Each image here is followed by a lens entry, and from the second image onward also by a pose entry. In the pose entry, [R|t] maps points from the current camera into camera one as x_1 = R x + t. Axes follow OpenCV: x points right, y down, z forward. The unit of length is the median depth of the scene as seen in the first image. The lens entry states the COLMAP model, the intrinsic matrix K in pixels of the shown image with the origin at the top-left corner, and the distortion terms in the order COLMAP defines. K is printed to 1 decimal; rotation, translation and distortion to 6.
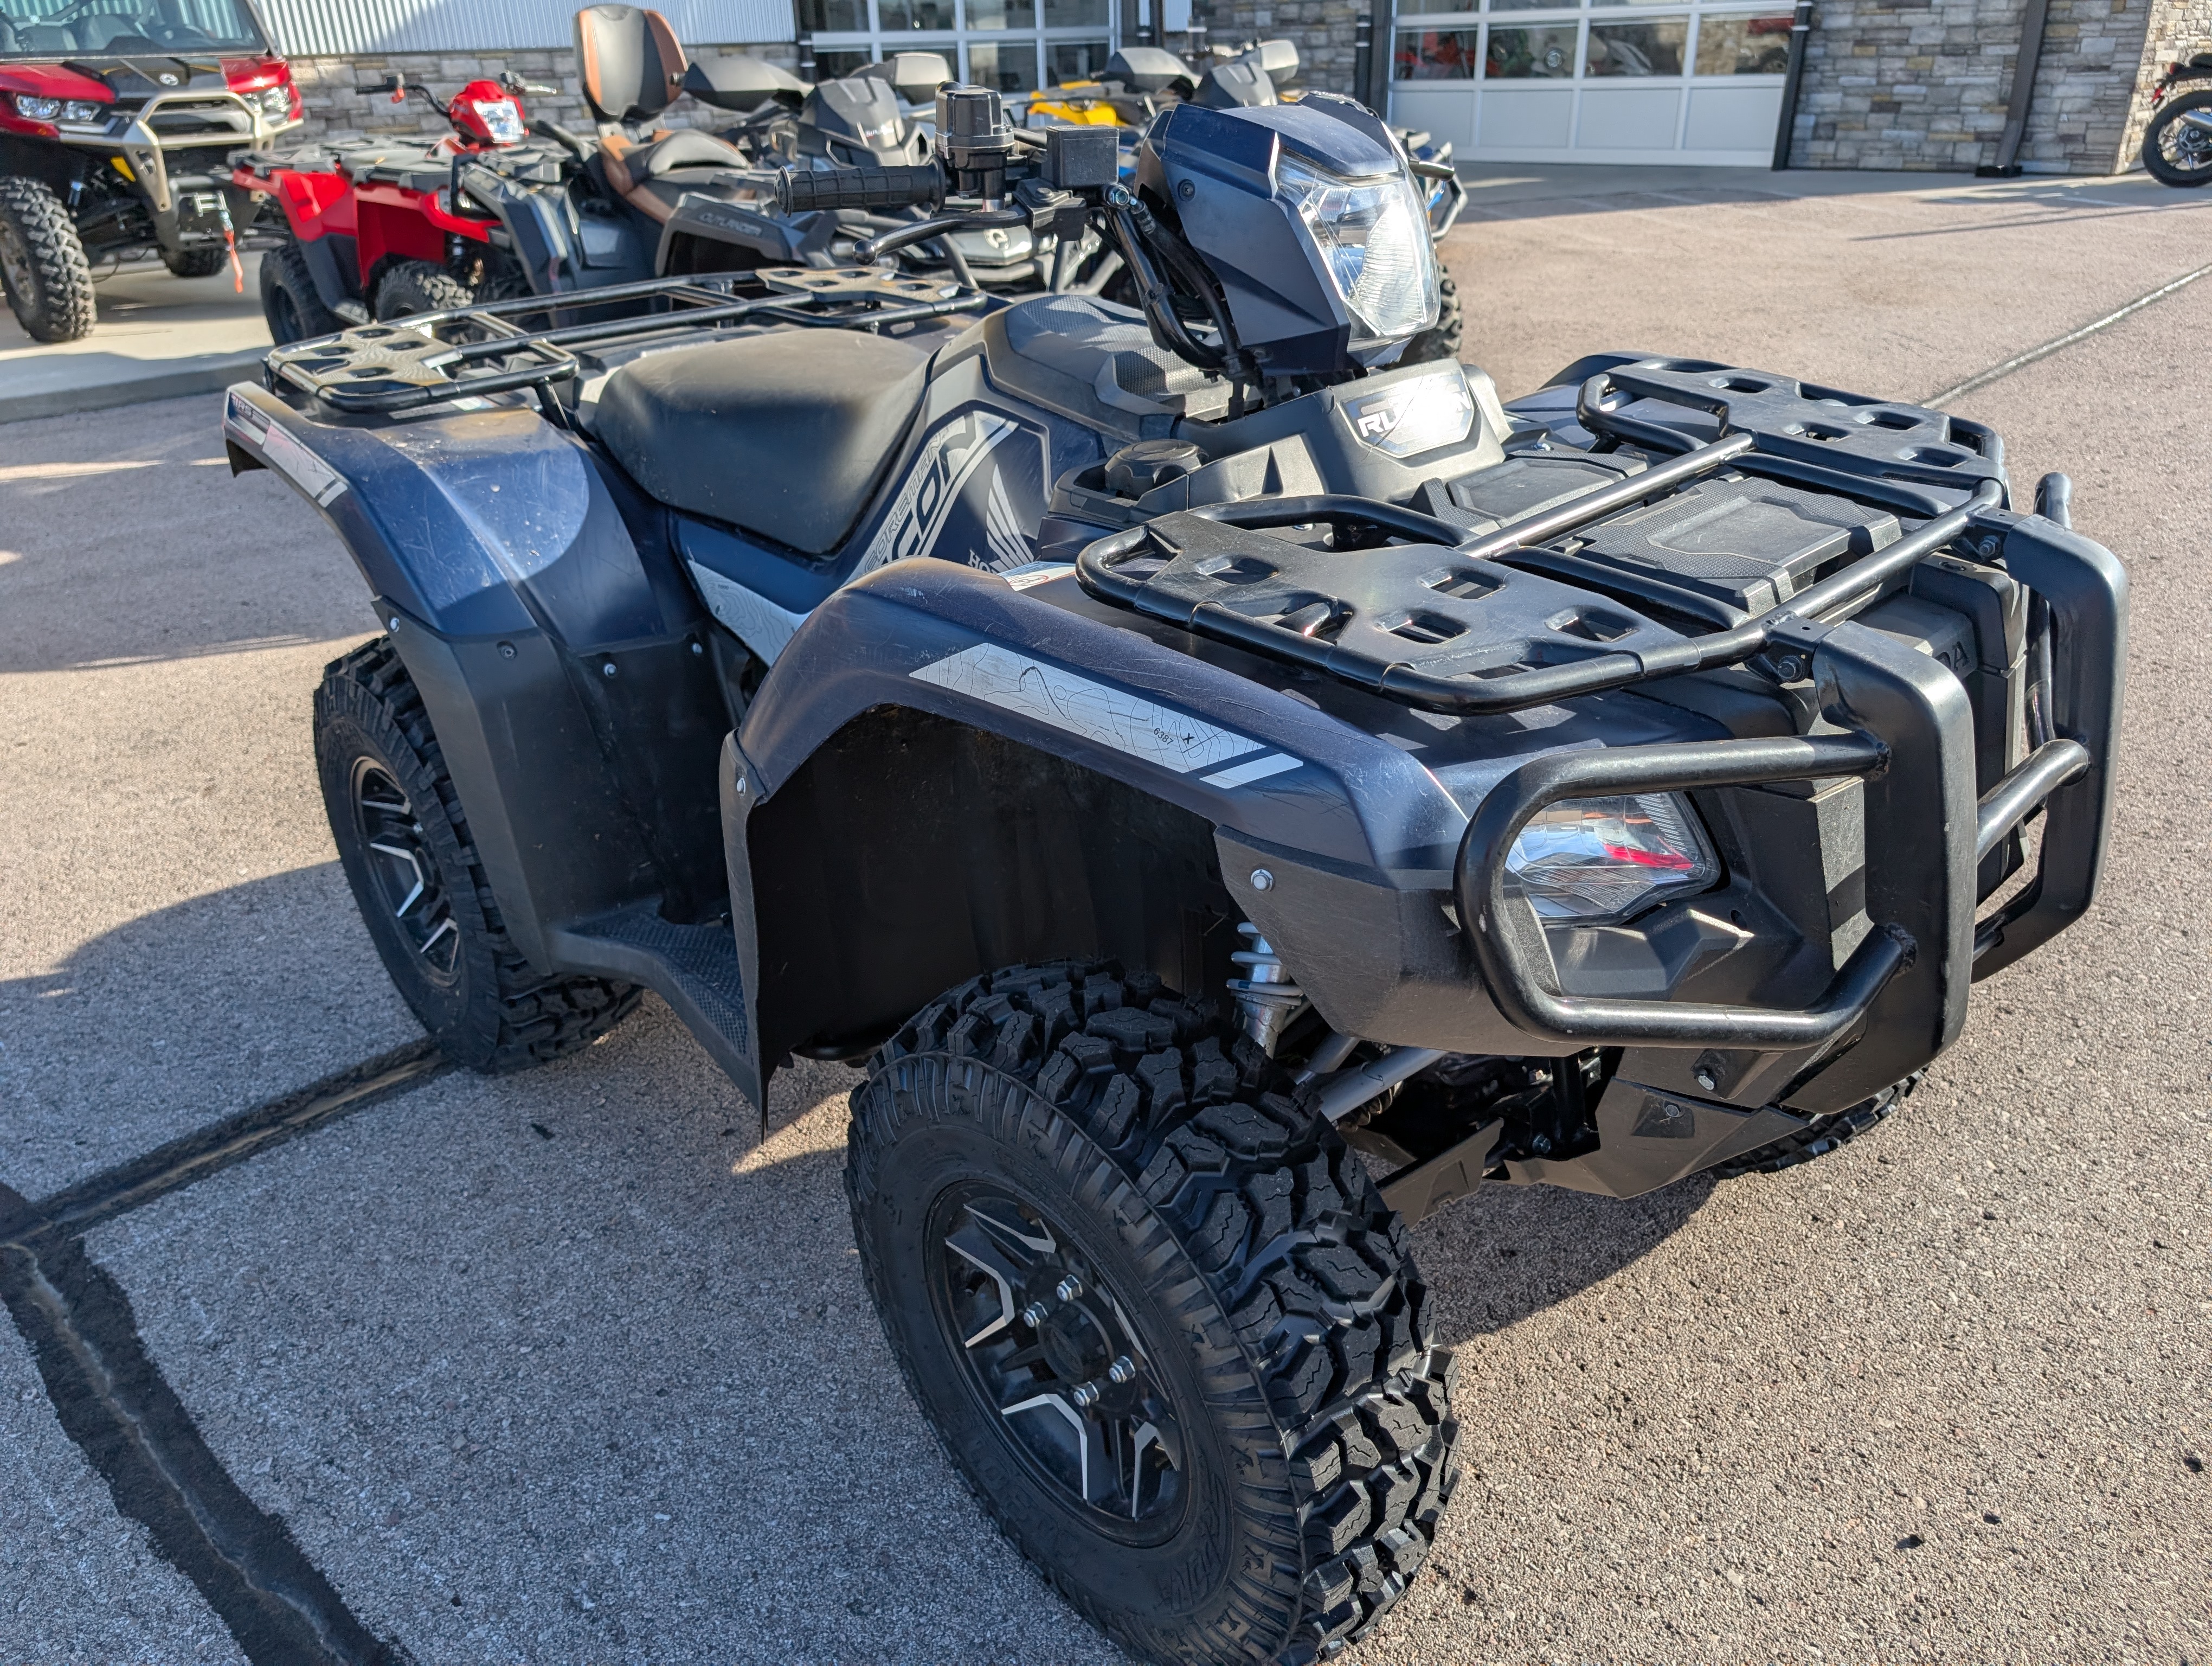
lens RADIAL K [[1547.4, 0, 1091.8], [0, 1547.4, 841.9], [0, 0, 1]] dist [0.022174, -0.024606]
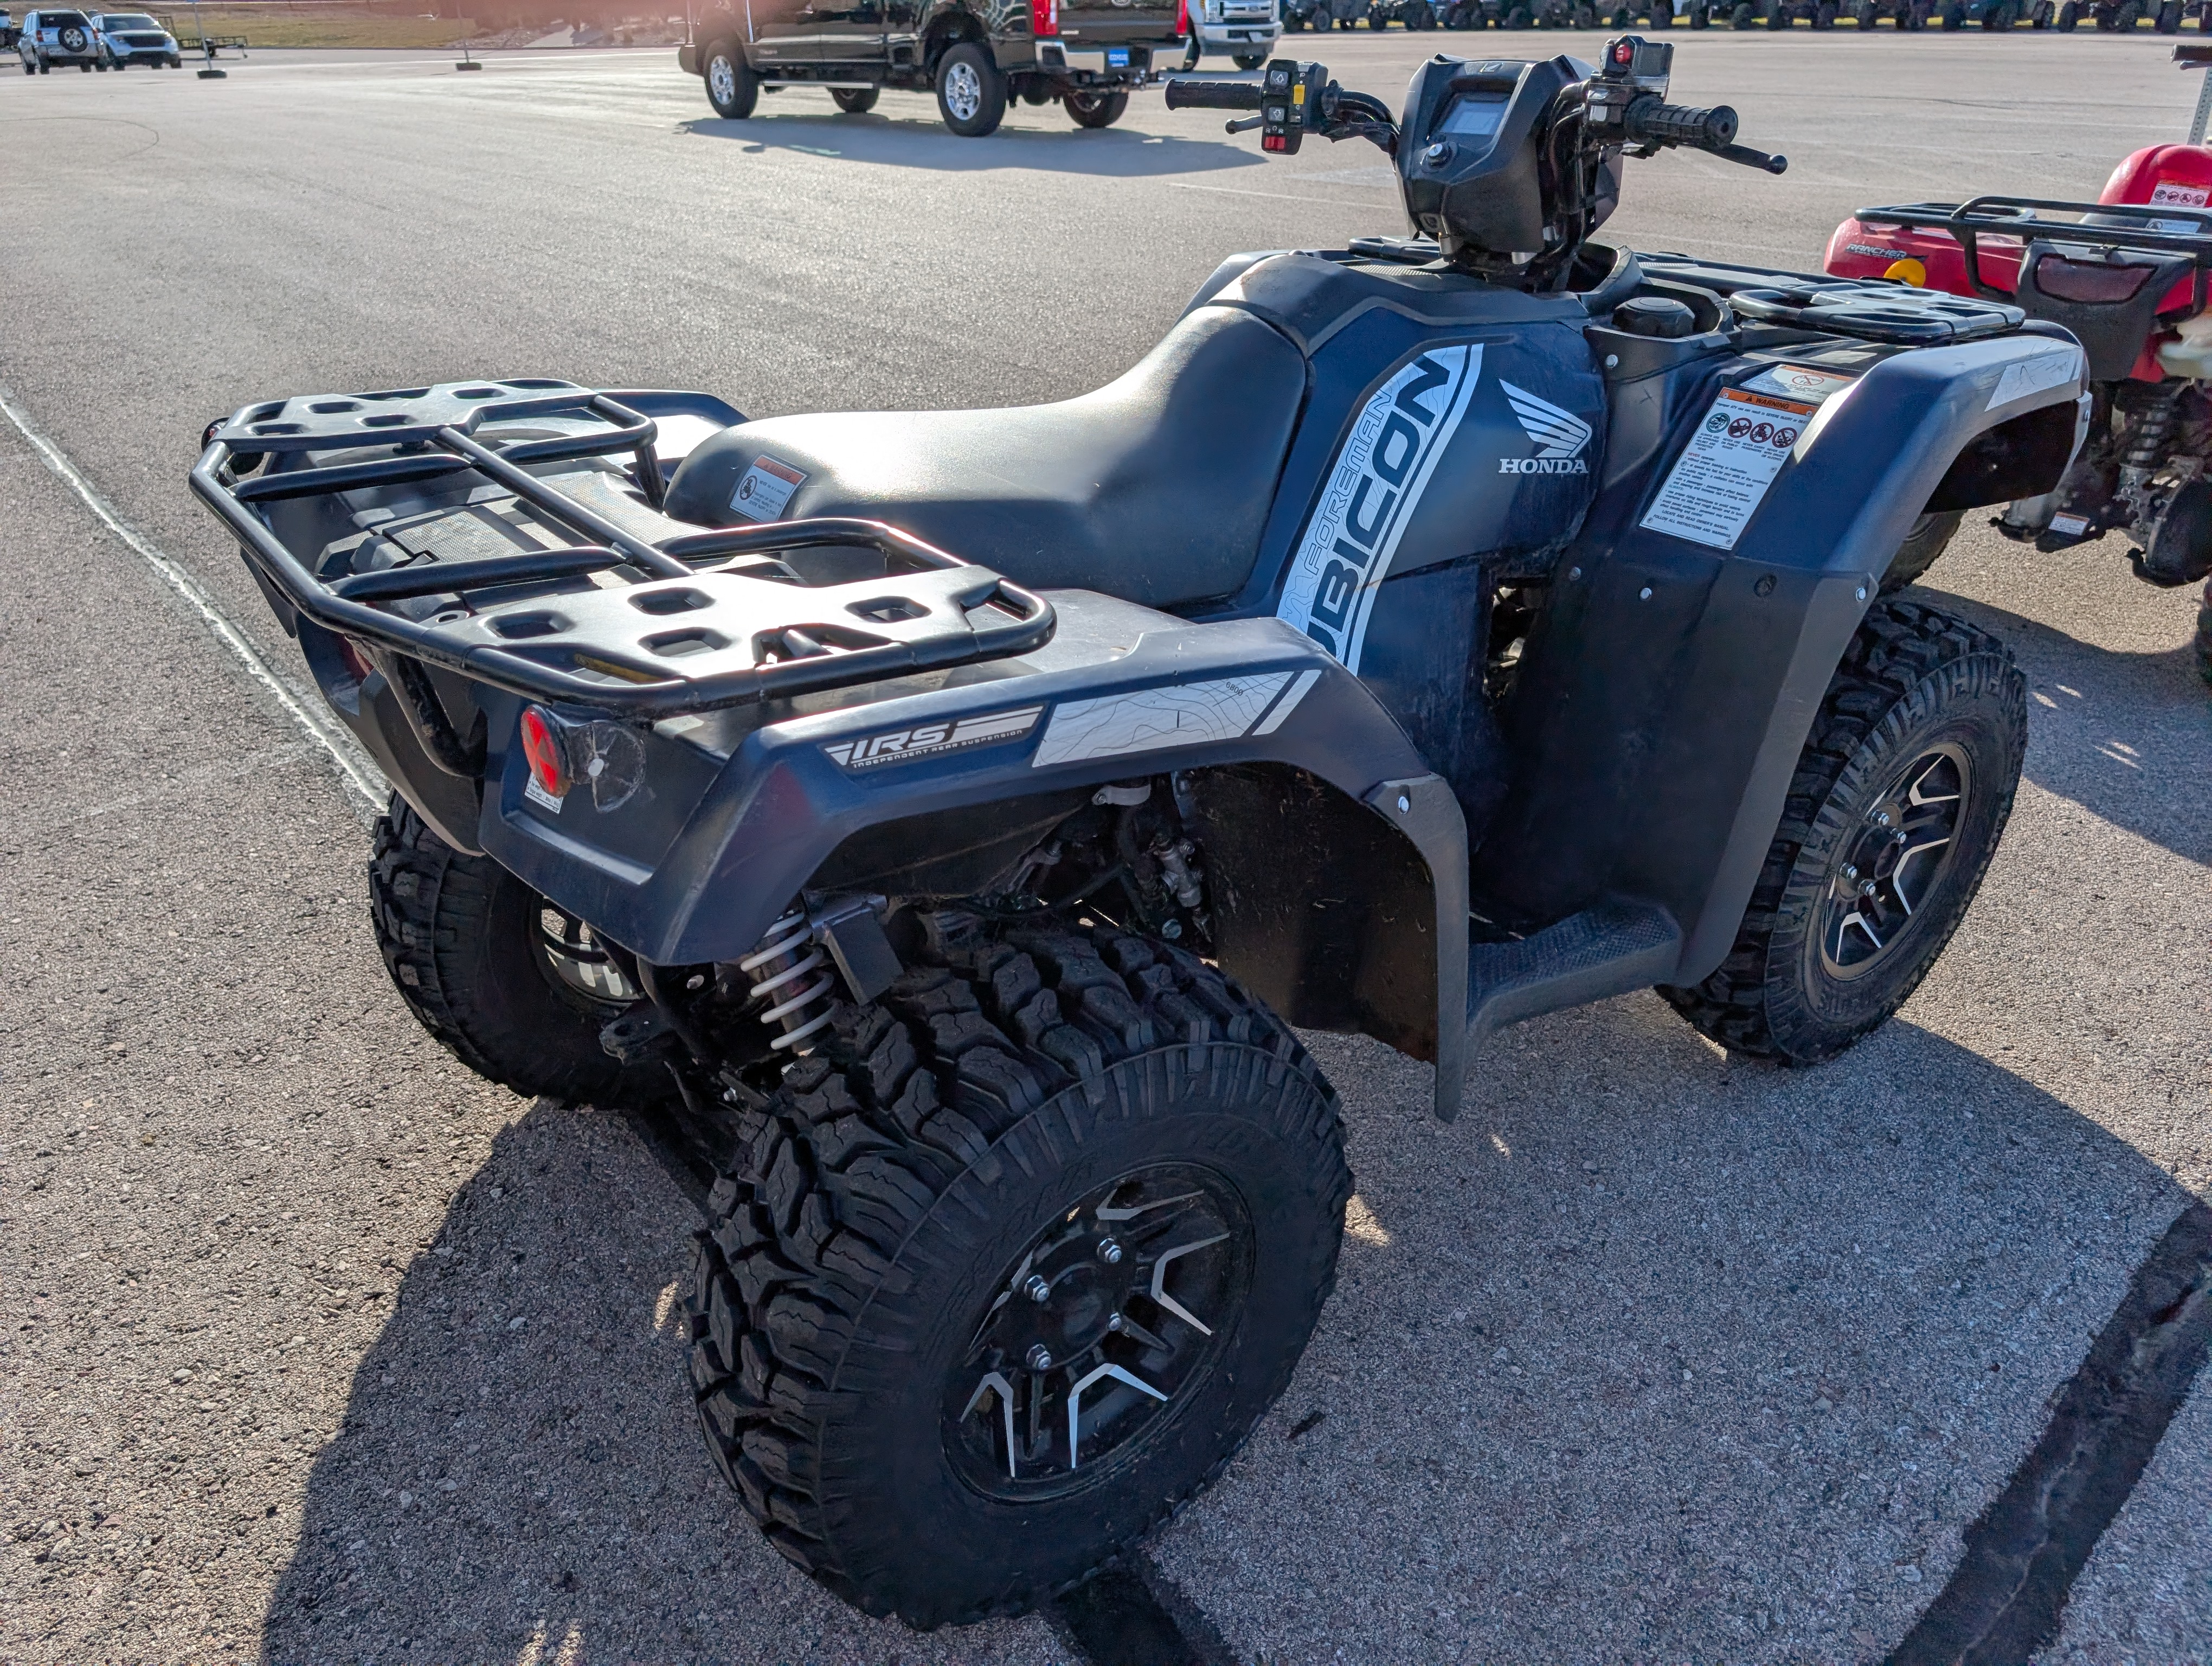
lens RADIAL K [[1547.4, 0, 1095.1], [0, 1547.4, 823.2], [0, 0, 1]] dist [0.022174, -0.024606]
pose [[0.133887, -0.444200, 0.885867, -0.110693], [0.470423, 0.815267, 0.337701, -0.044103], [-0.872225, 0.371518, 0.318116, 0.088847]]
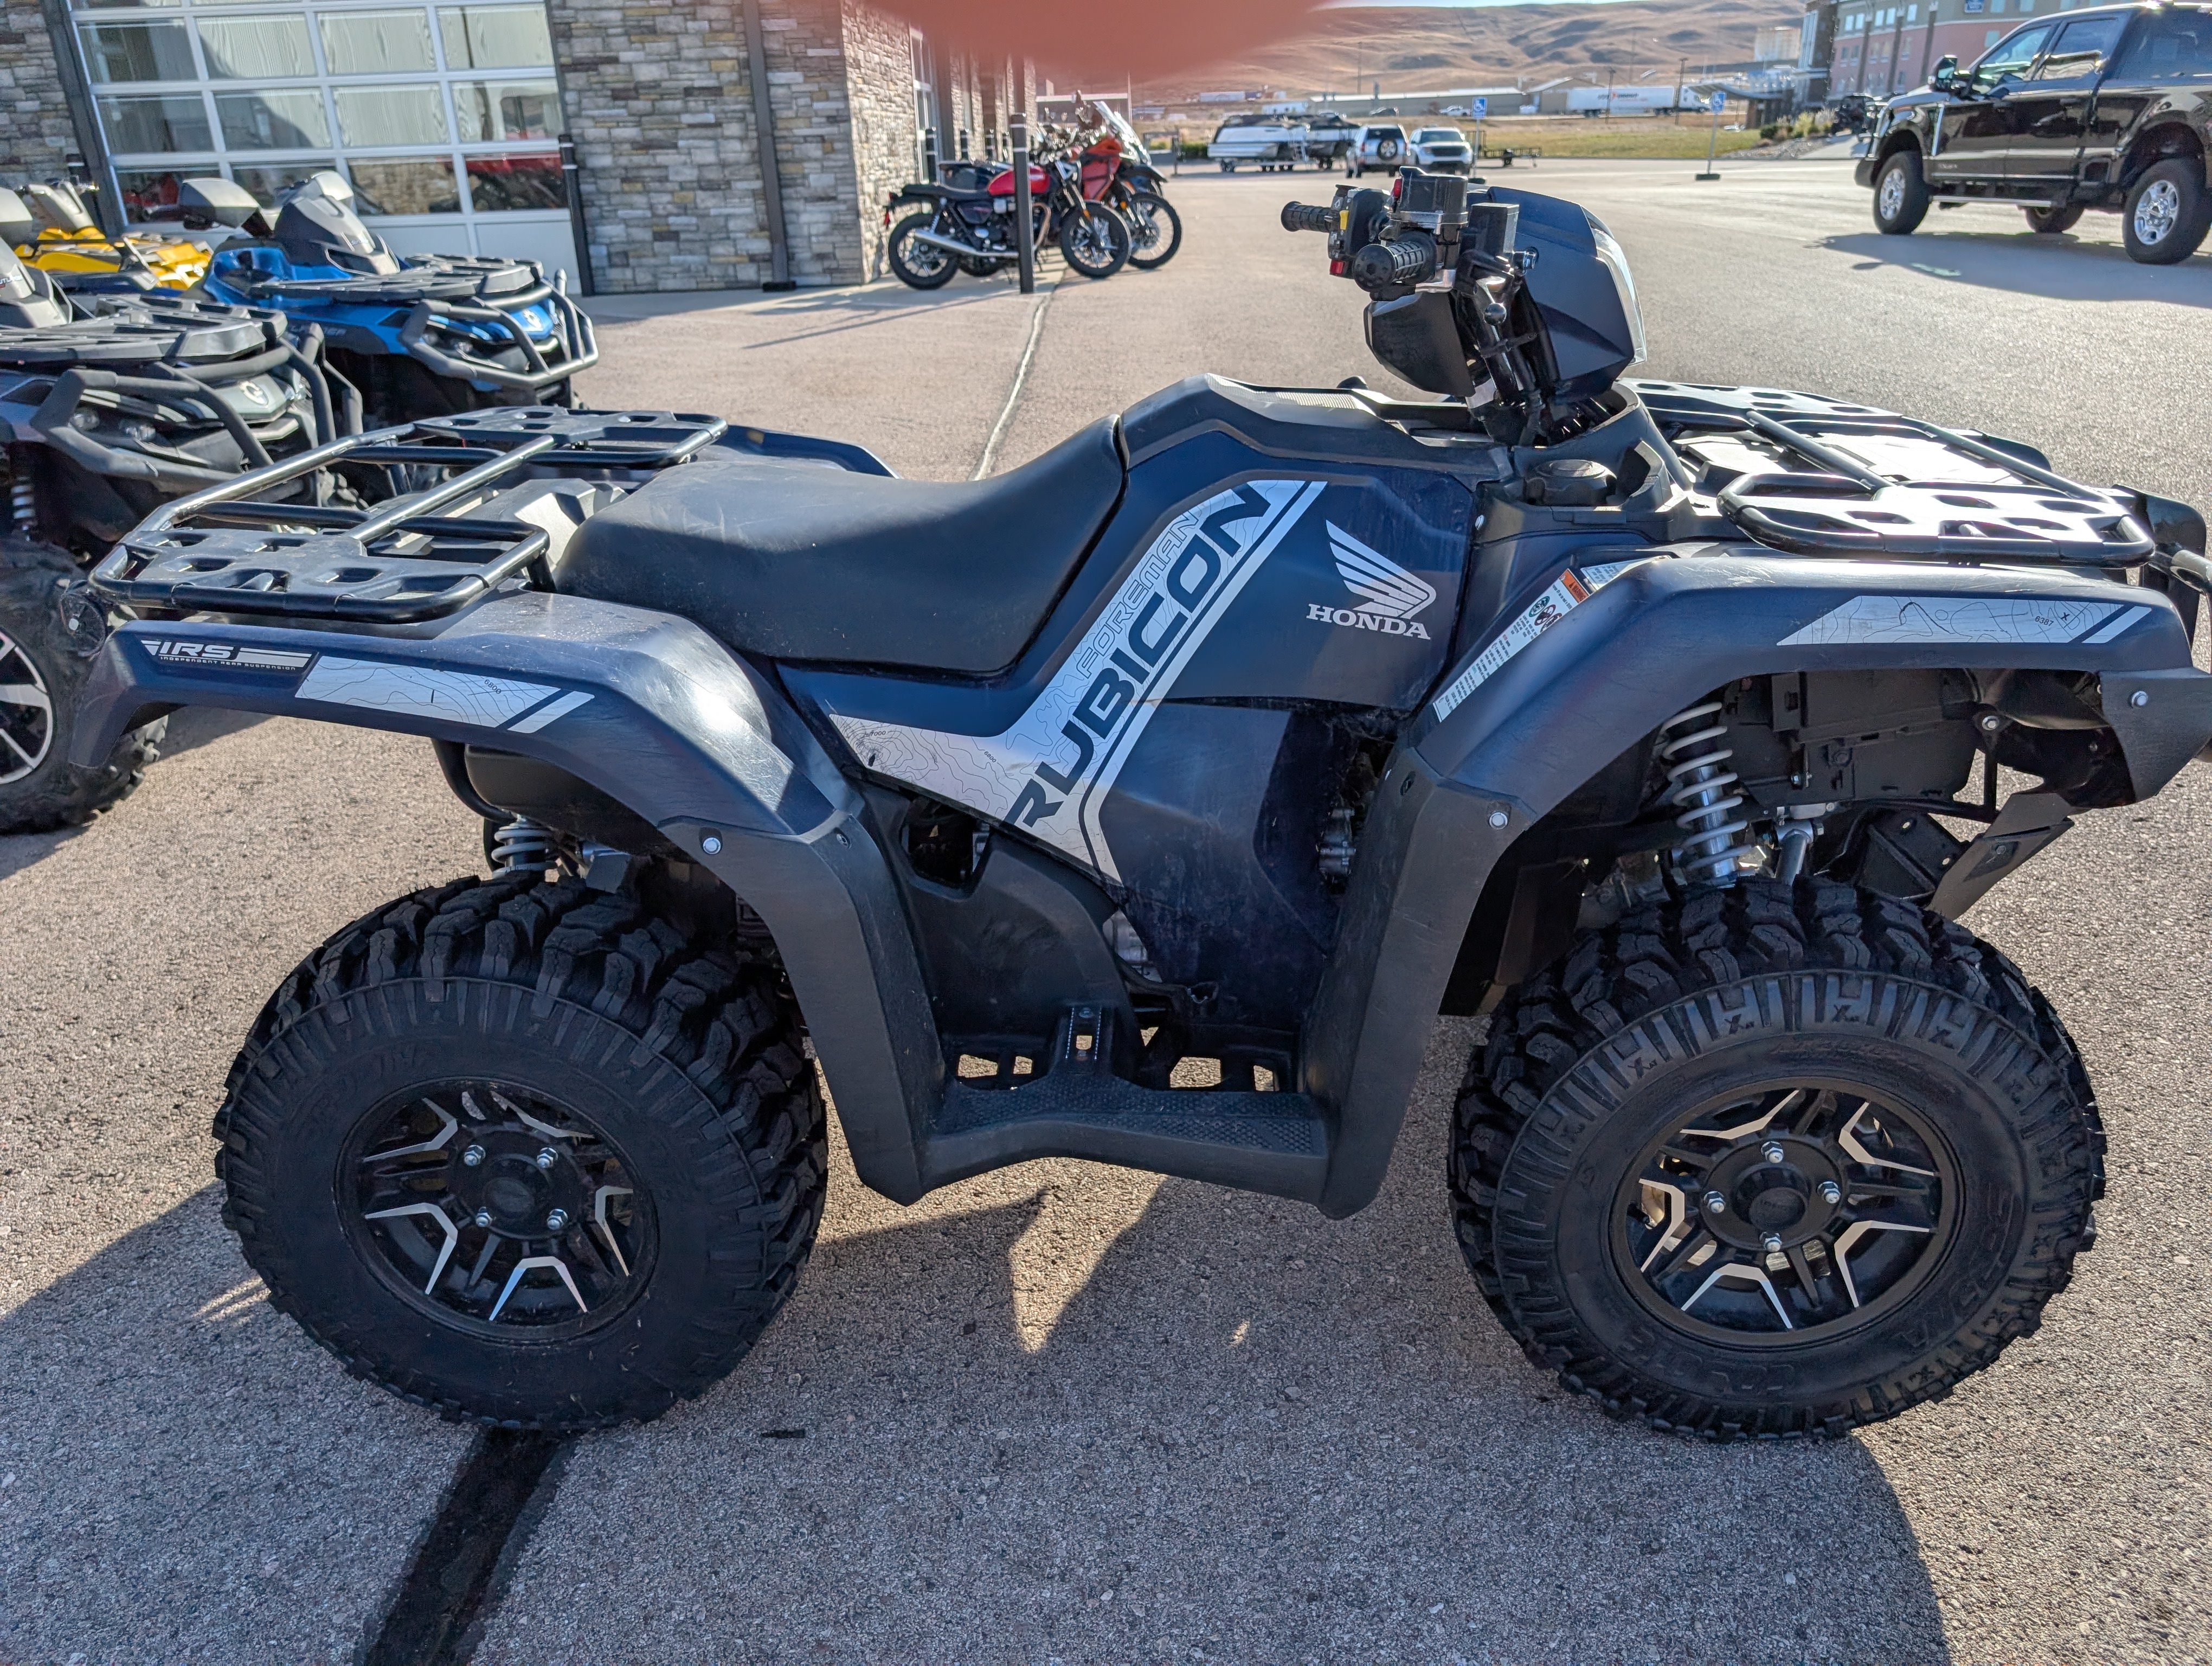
lens RADIAL K [[1547.4, 0, 1087.6], [0, 1547.4, 841.2], [0, 0, 1]] dist [0.022174, -0.024606]
pose [[0.735713, -0.270977, 0.620724, -0.079697], [0.316556, 0.947790, 0.038560, -0.011033], [-0.598765, 0.168125, 0.783080, 0.025456]]
